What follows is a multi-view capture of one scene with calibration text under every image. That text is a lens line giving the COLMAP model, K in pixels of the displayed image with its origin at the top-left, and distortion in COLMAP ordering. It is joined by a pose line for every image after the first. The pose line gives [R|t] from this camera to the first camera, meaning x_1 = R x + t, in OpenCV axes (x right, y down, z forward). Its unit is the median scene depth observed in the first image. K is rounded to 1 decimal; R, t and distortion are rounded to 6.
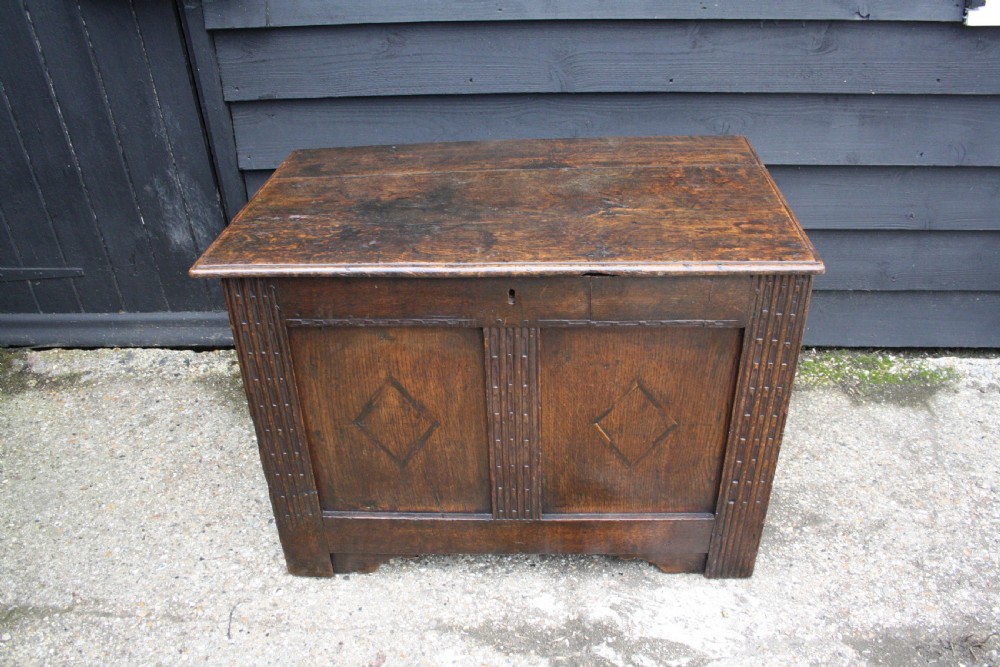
lens RADIAL K [[831.7, 0, 500.4], [0, 831.7, 325.0], [0, 0, 1]] dist [-0.157603, 0.115462]
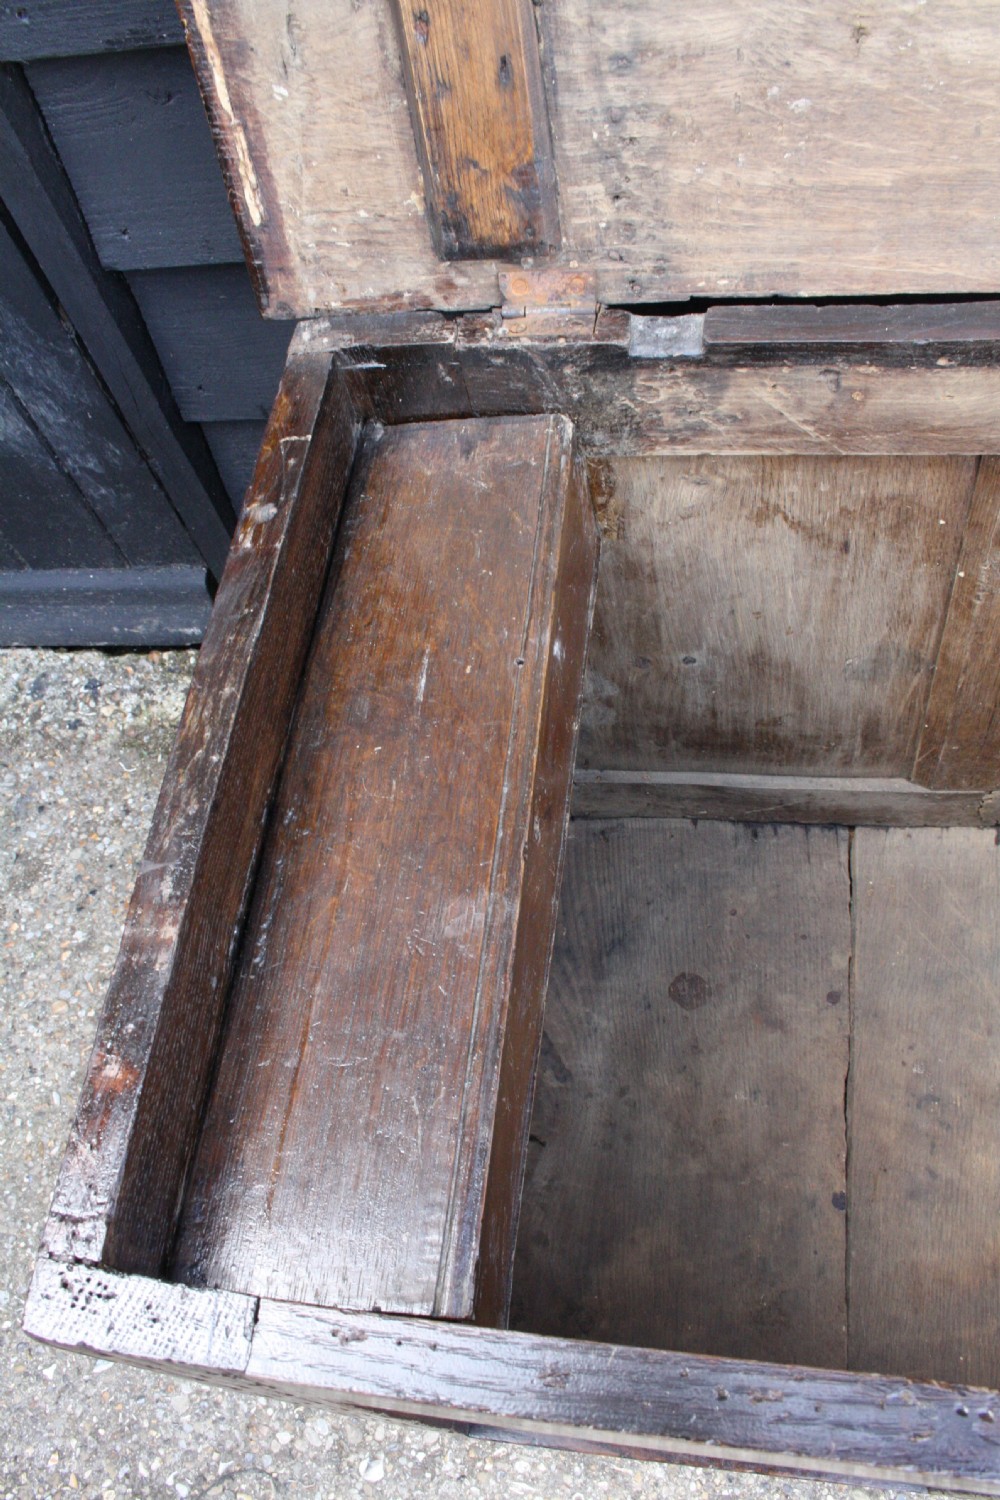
lens RADIAL K [[1215.2, 0, 499.9], [0, 1215.2, 766.4], [0, 0, 1]] dist [-0.156836, 0.116202]
pose [[0.991200, 0.007884, -0.132136, -0.115049], [0.057683, 0.872736, 0.484773, -0.266528], [0.119141, -0.488129, 0.864601, 0.590926]]
